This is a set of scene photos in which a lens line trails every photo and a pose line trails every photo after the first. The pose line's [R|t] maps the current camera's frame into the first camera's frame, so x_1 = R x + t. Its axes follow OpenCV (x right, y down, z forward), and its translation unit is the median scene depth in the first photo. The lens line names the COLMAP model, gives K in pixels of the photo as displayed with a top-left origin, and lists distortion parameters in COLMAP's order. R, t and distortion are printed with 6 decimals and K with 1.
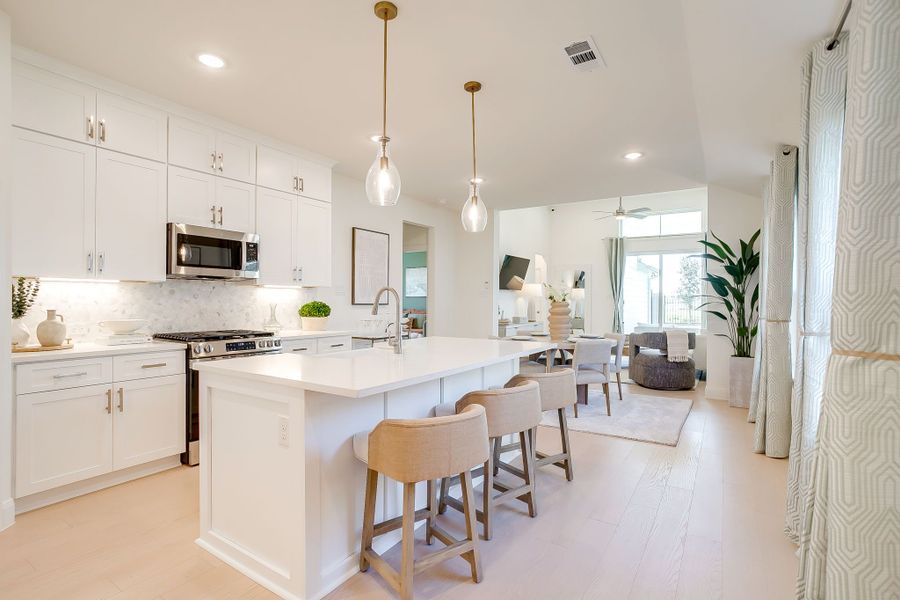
lens RADIAL K [[446.7, 0, 425.6], [0, 446.7, 297.1], [0, 0, 1]] dist [-0.001226, -0.000429]
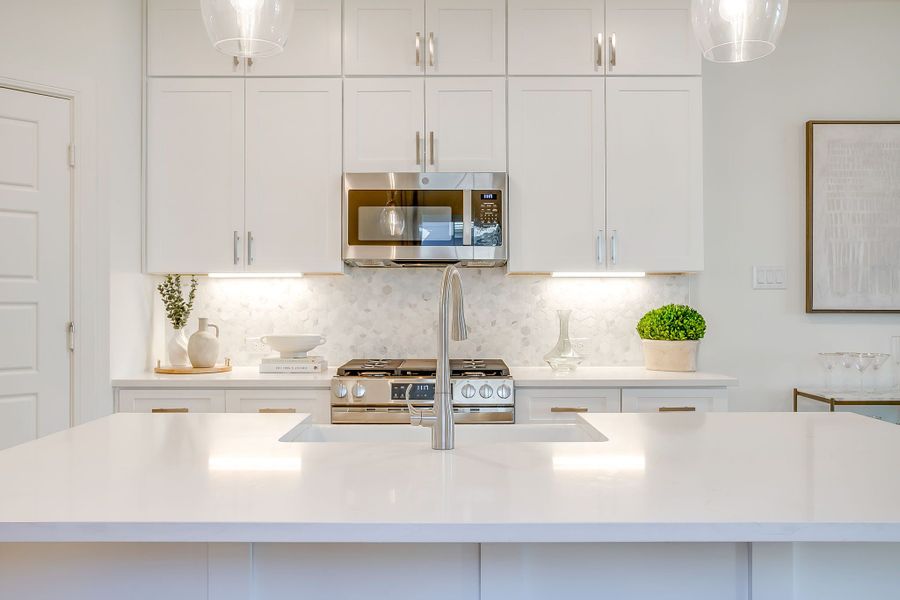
lens RADIAL K [[777.5, 0, 450.0], [0, 777.5, 300.0], [0, 0, 1]] dist [-0.010441, 0.000068]
pose [[0.580260, -0.007245, -0.814399, 0.311806], [0.010750, 0.999941, -0.001236, 0.004031], [0.814360, -0.008038, 0.580304, 0.450827]]
